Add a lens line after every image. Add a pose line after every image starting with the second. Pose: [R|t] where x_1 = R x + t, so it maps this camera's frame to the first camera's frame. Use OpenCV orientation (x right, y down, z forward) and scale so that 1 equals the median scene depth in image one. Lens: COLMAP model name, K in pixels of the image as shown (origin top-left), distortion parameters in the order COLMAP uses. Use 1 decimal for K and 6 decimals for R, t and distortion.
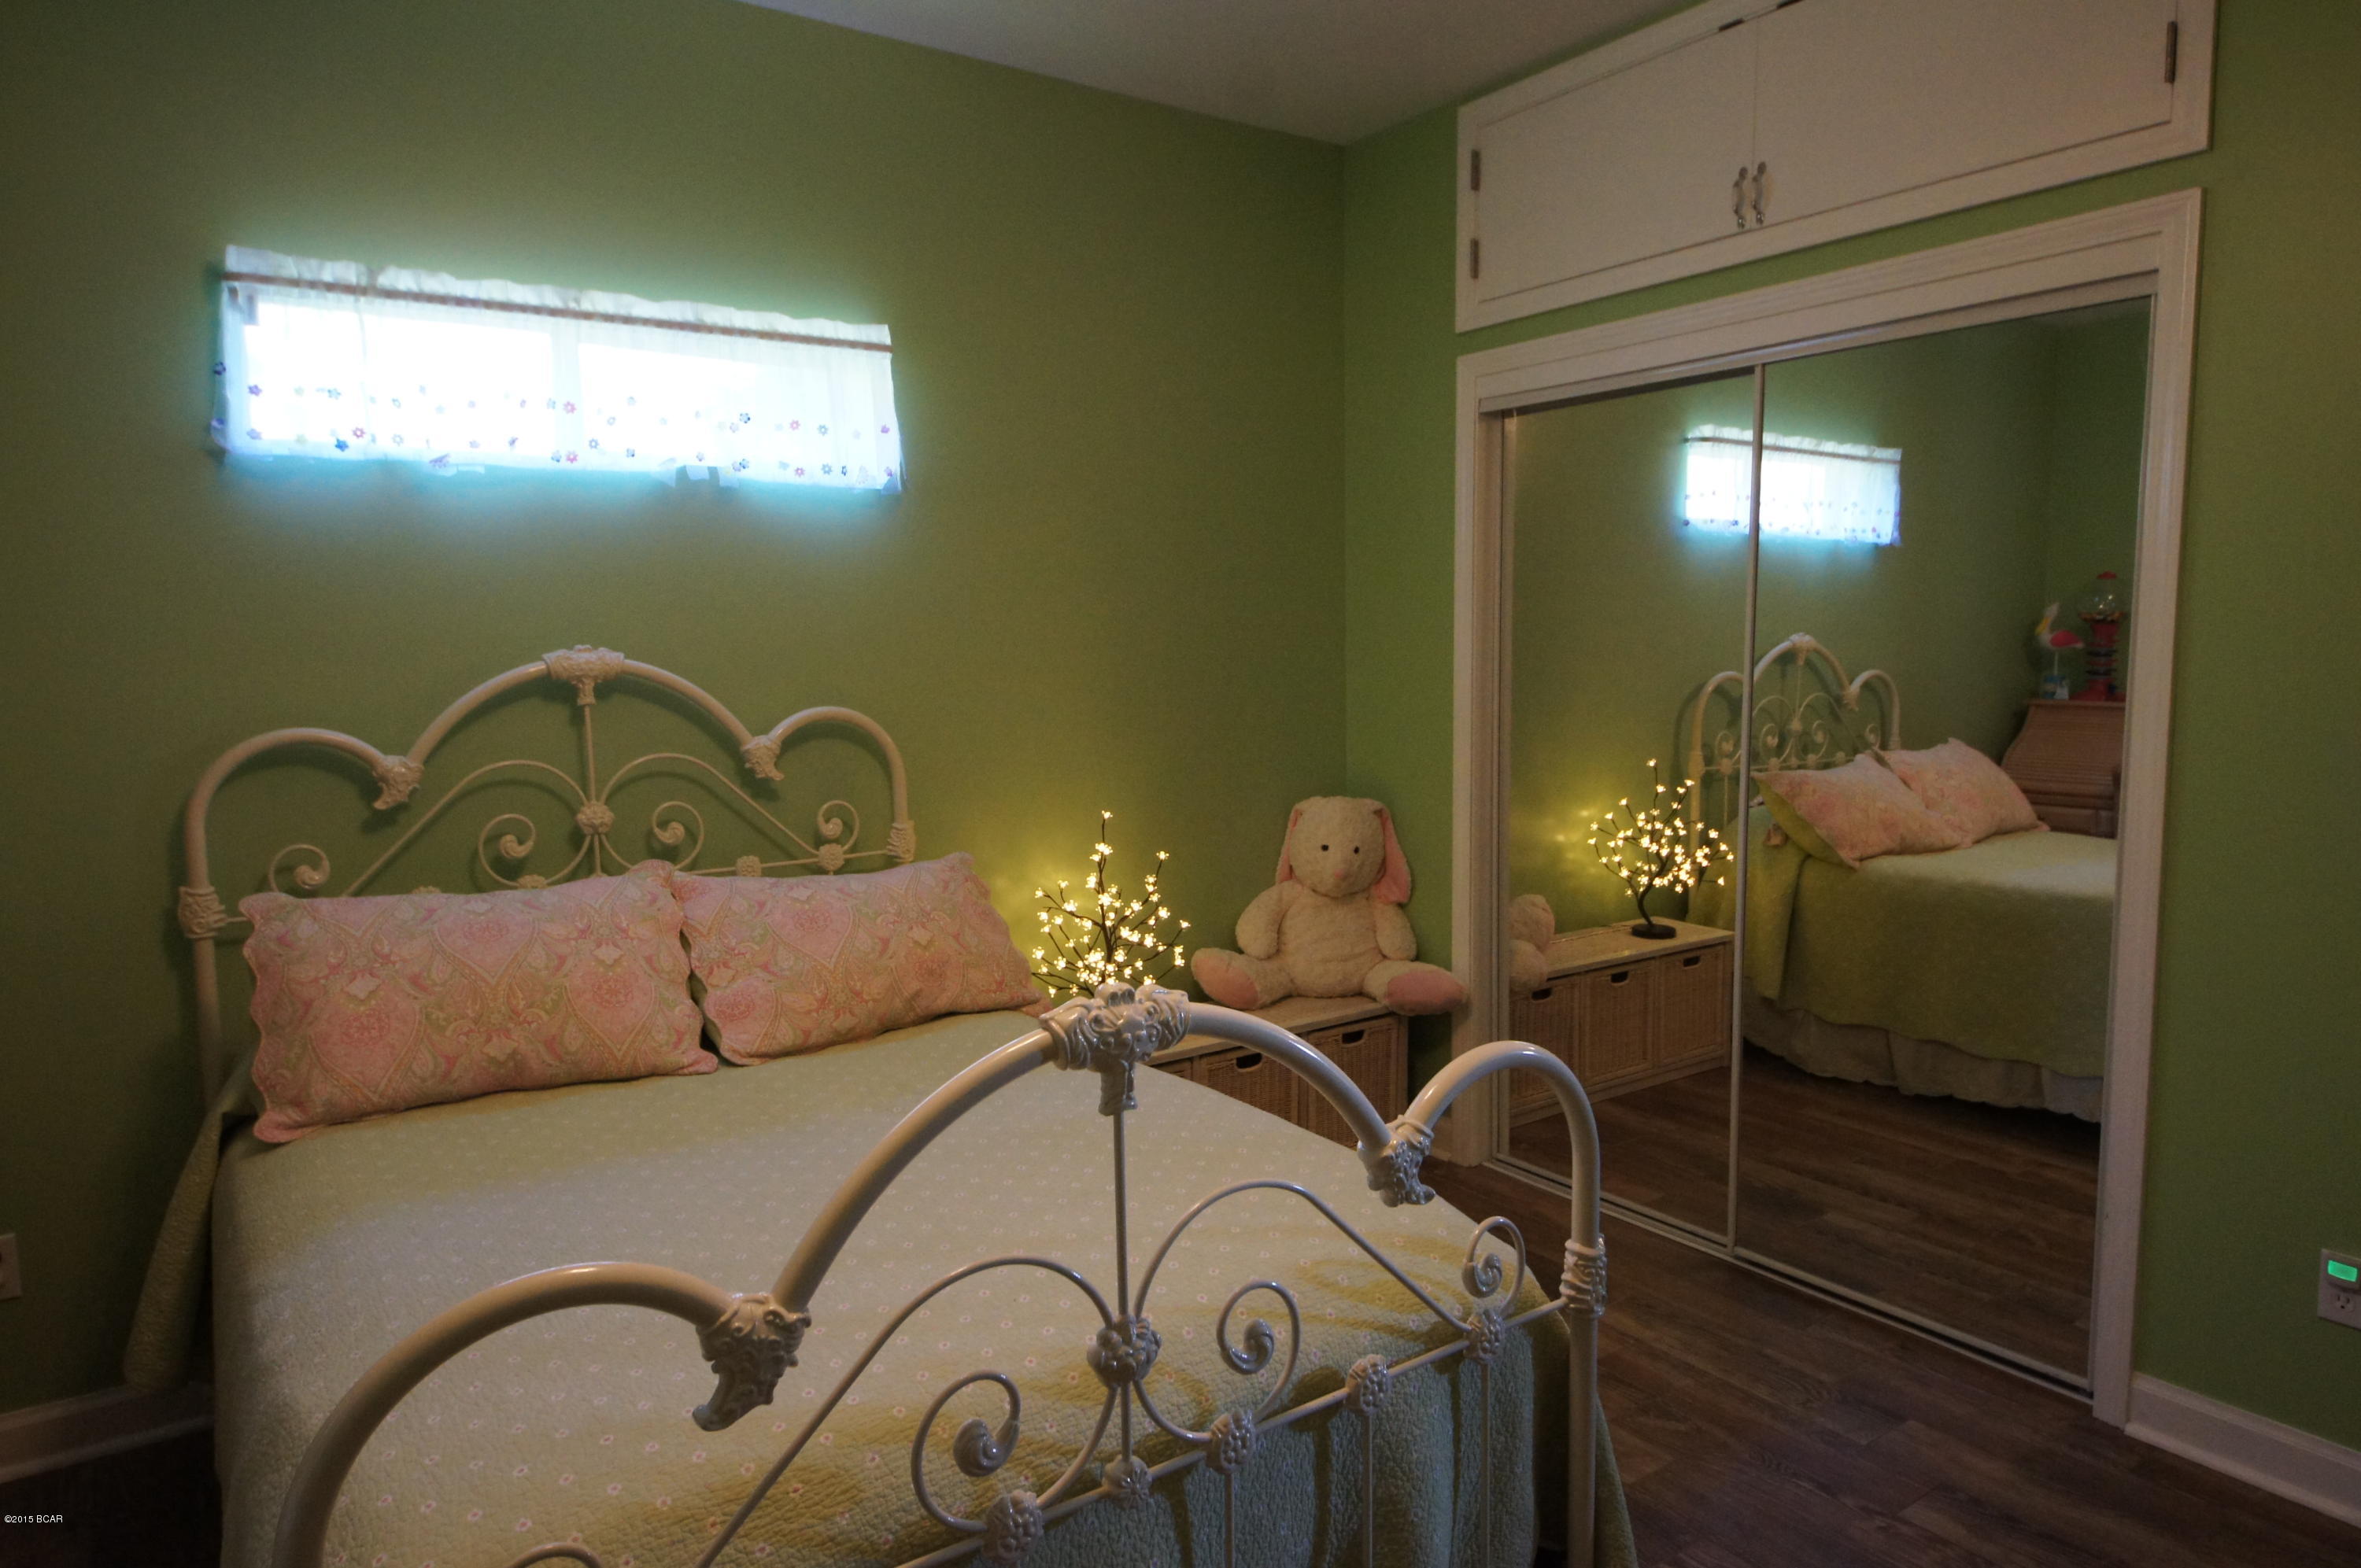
lens RADIAL K [[1475.6, 0, 1166.1], [0, 1475.6, 786.1], [0, 0, 1]] dist [0.045288, -0.034500]
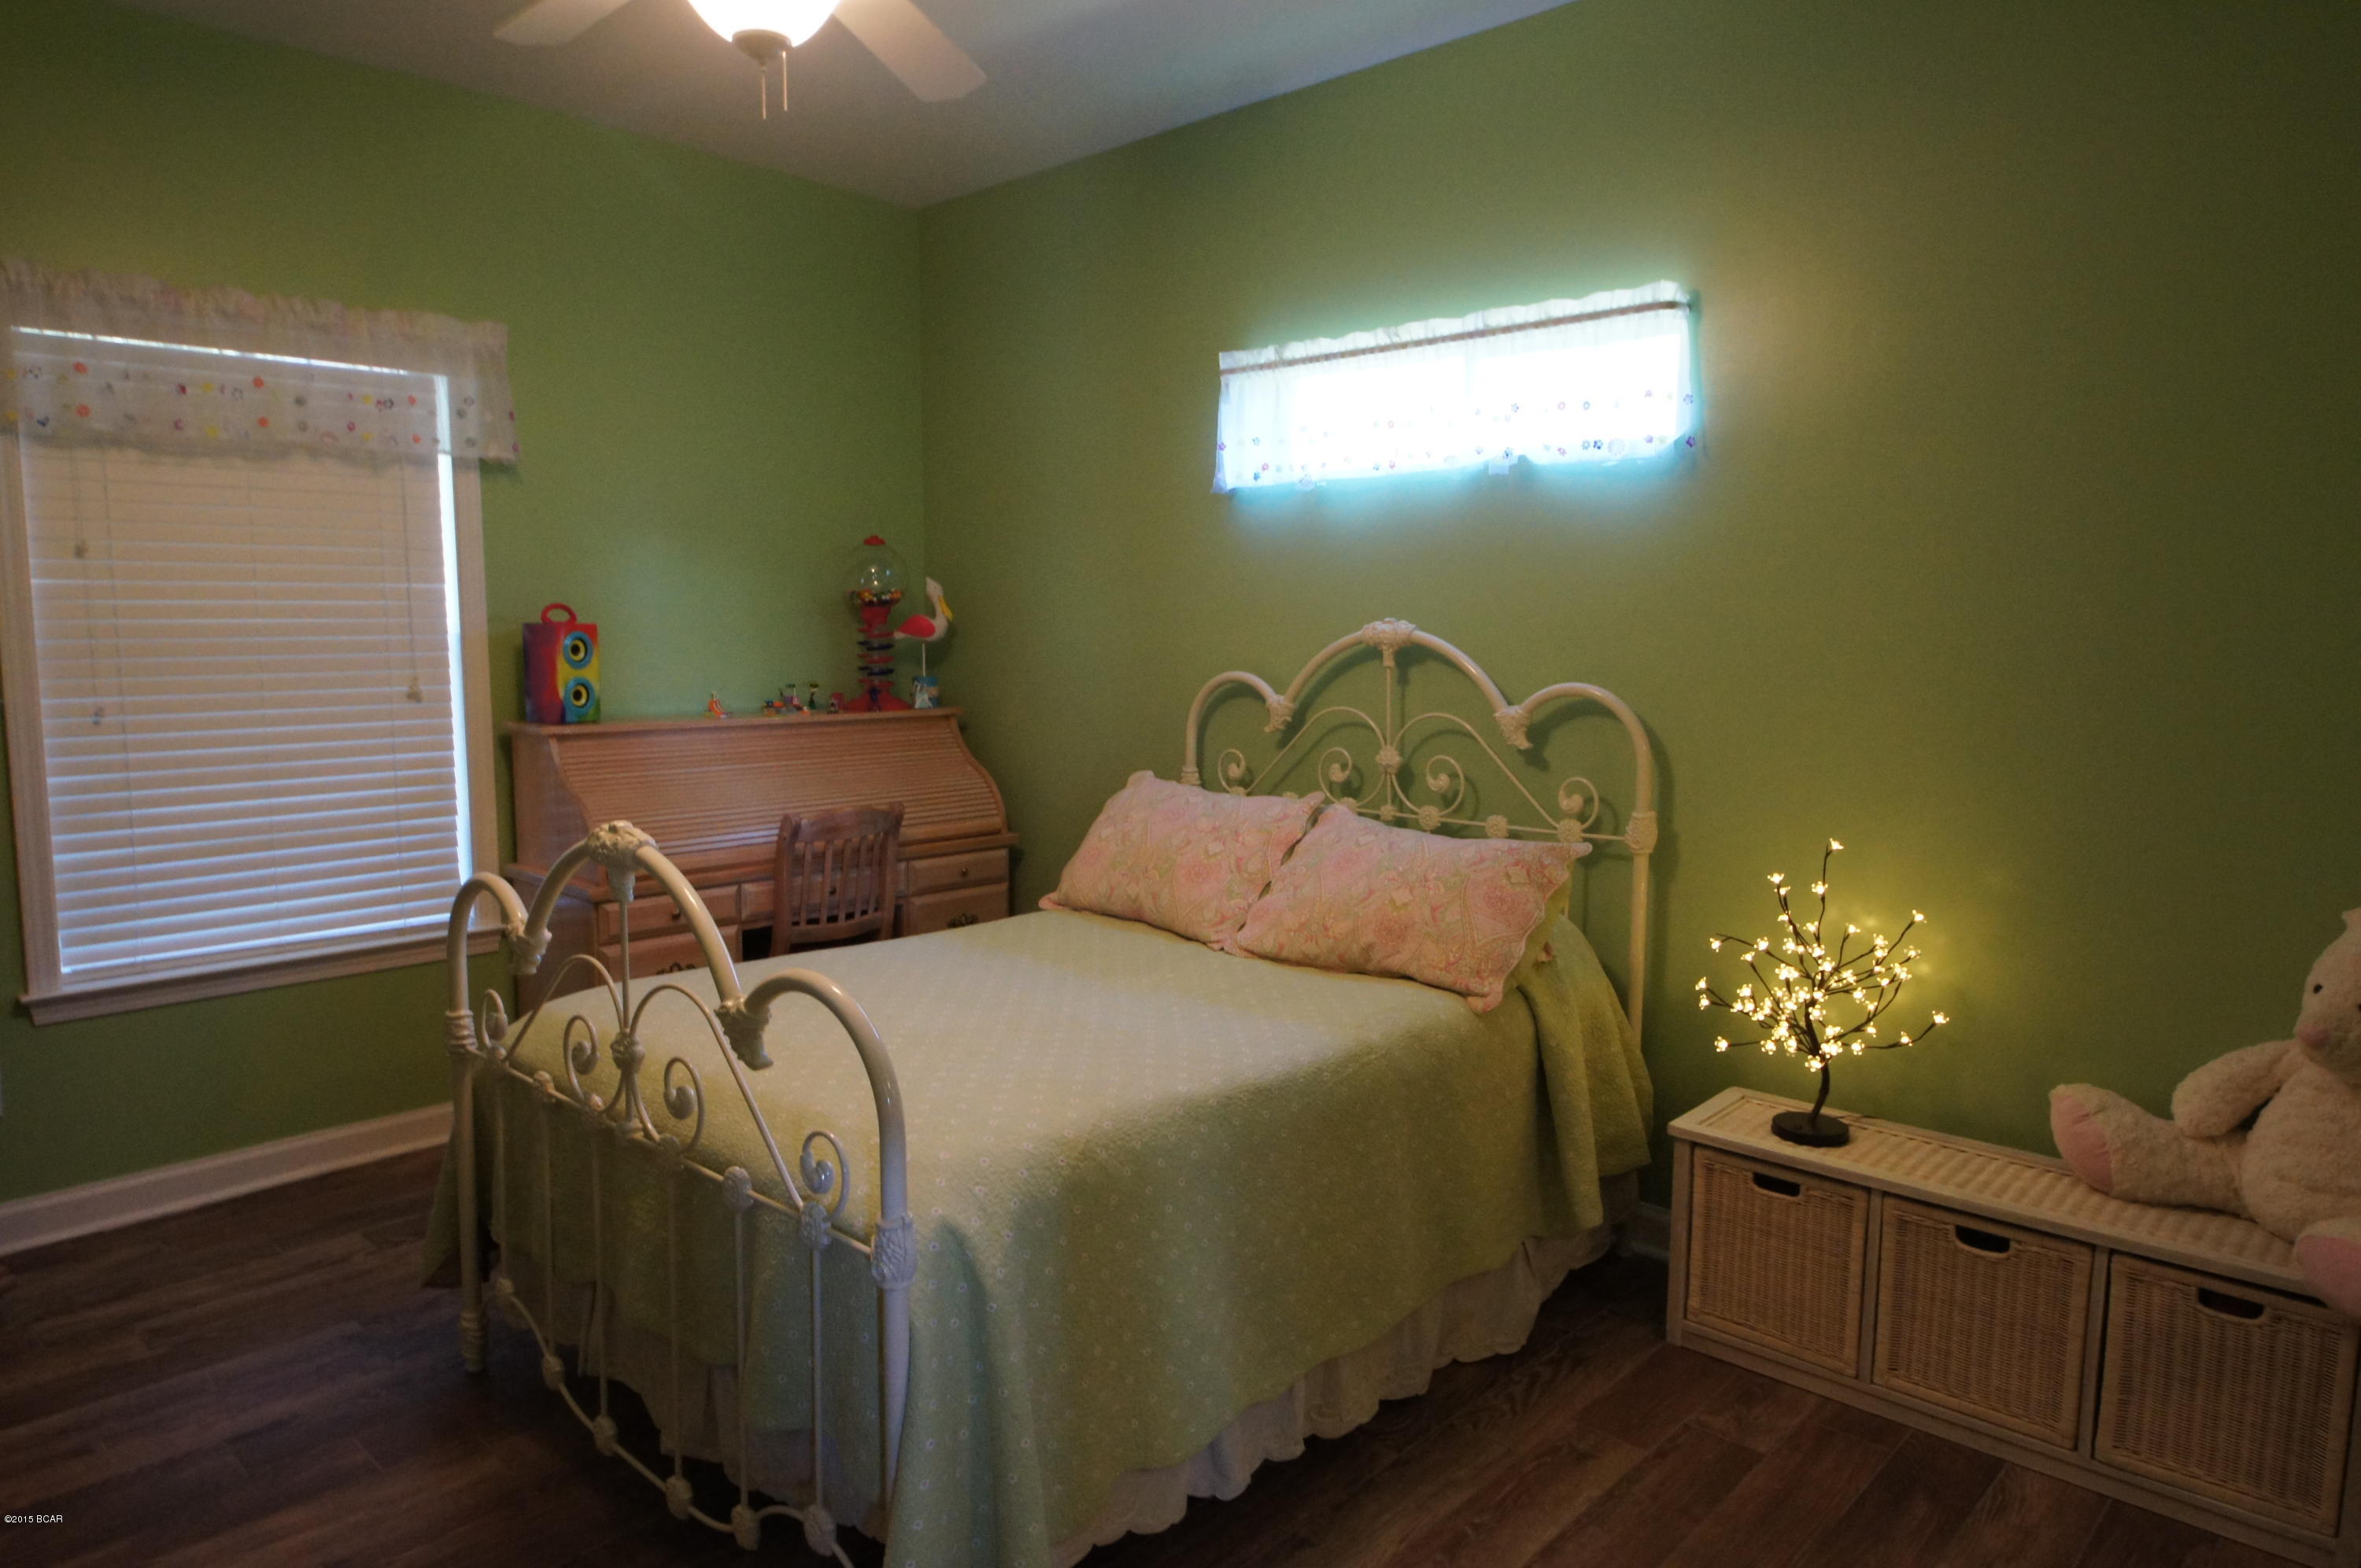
lens RADIAL K [[1475.6, 0, 1165.0], [0, 1475.6, 781.8], [0, 0, 1]] dist [0.045288, -0.034500]
pose [[0.198513, 0.119320, -0.972808, 0.796910], [-0.109091, 0.989084, 0.099055, -0.064100], [0.974008, 0.086461, 0.209363, 0.596533]]
